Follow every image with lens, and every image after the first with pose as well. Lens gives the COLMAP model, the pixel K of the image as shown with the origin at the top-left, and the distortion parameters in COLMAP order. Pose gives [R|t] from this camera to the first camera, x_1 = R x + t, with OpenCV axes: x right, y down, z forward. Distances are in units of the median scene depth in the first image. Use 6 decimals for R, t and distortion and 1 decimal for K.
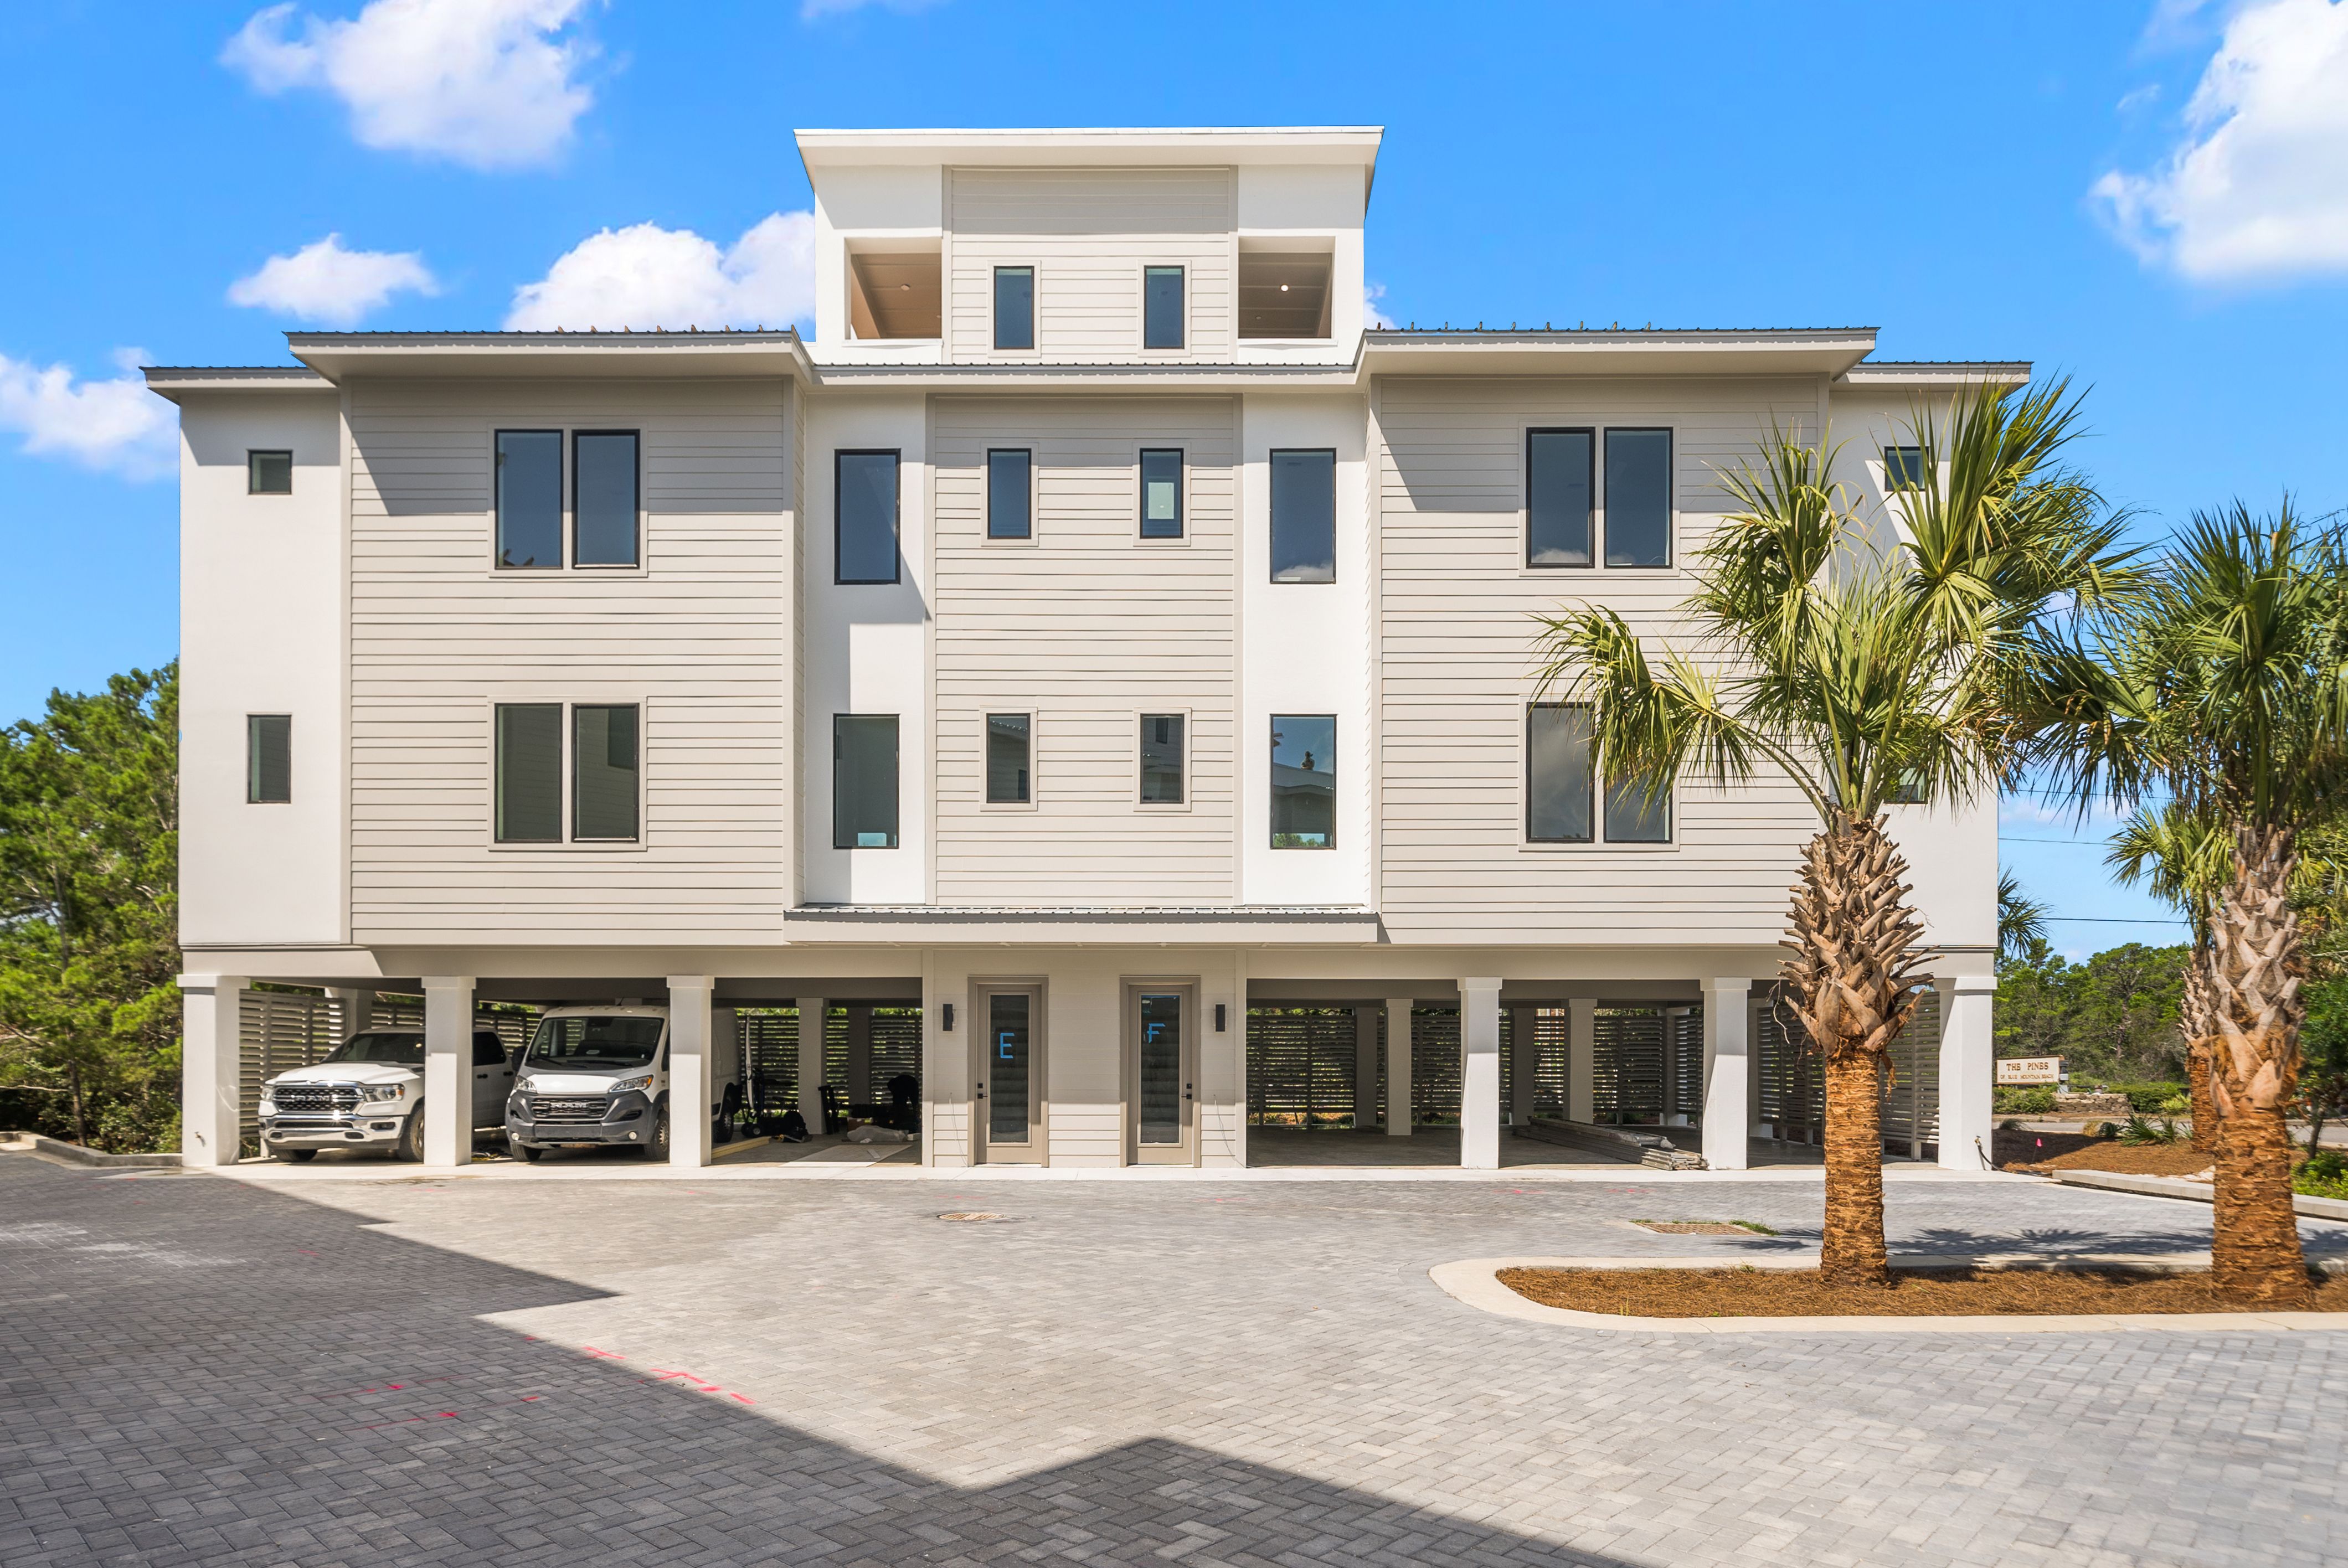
lens RADIAL K [[1173.5, 0, 1174.0], [0, 1173.5, 784.0], [0, 0, 1]] dist [0.000026, -0.000017]
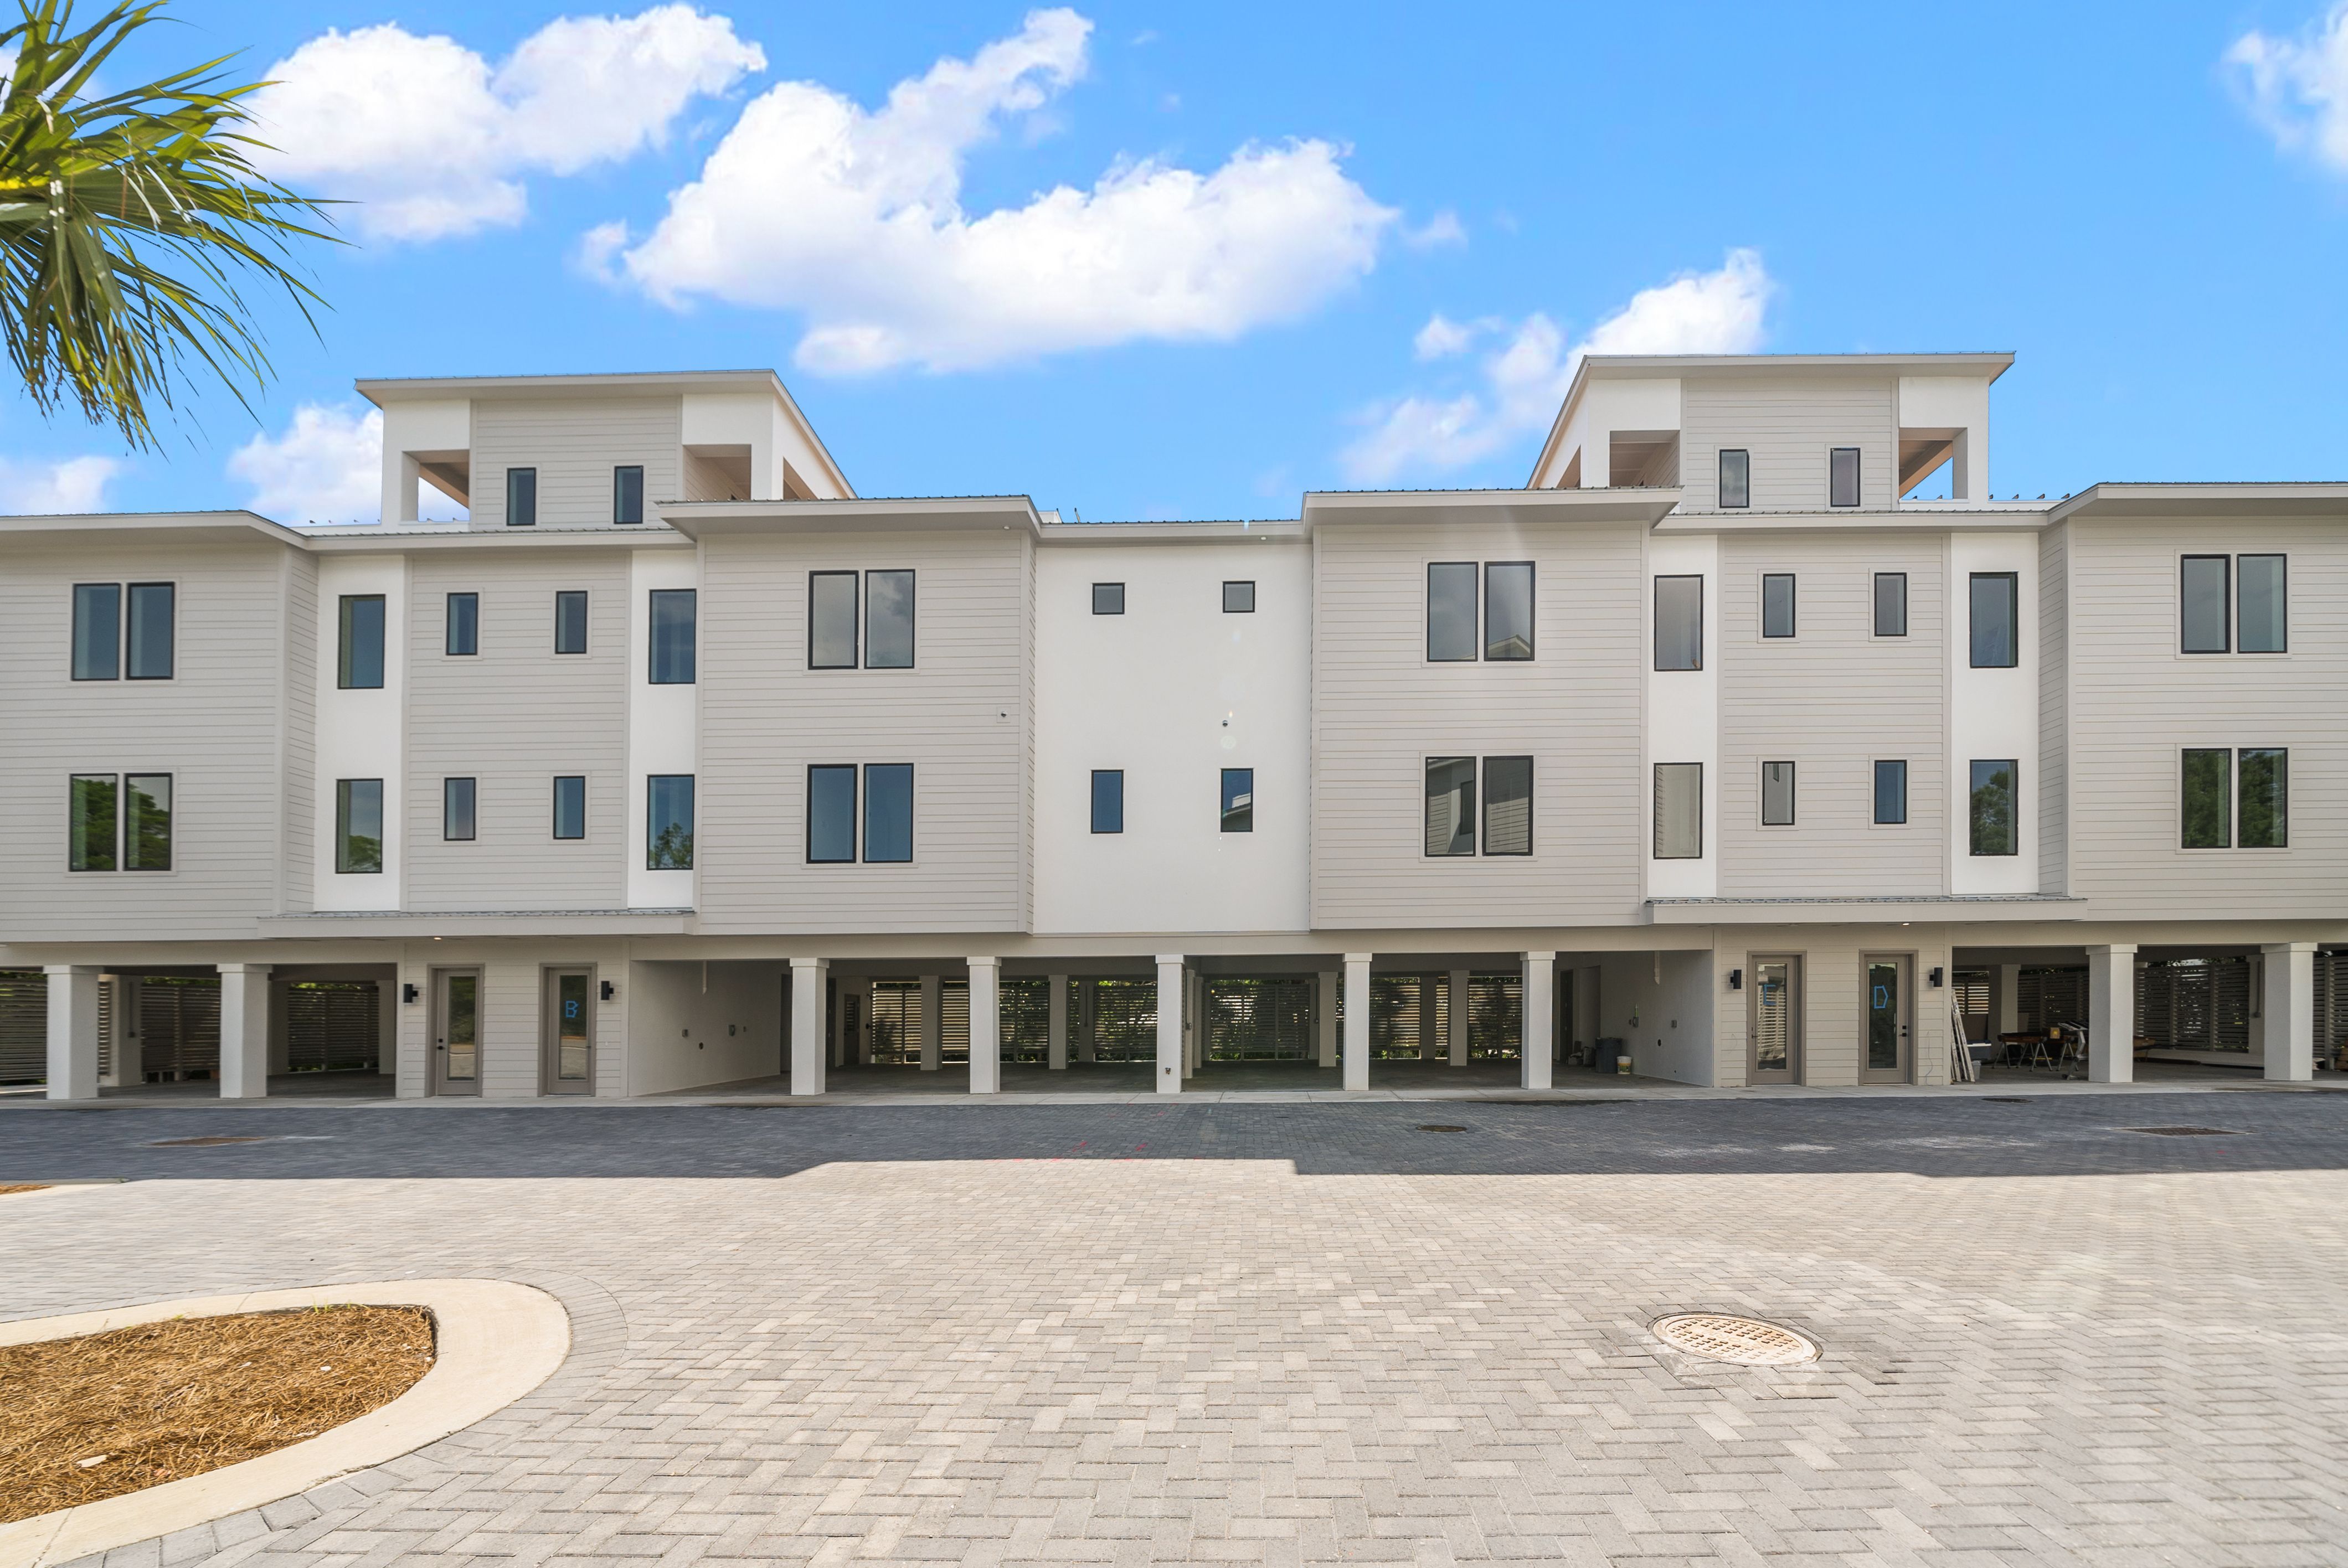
lens RADIAL K [[833.4, 0, 1174.0], [0, 833.4, 784.0], [0, 0, 1]] dist [0.000386, -0.000032]
pose [[0.999830, -0.012207, 0.013837, -0.838928], [0.012760, 0.999096, -0.040558, -0.000347], [-0.013329, 0.040728, 0.999081, 0.018657]]
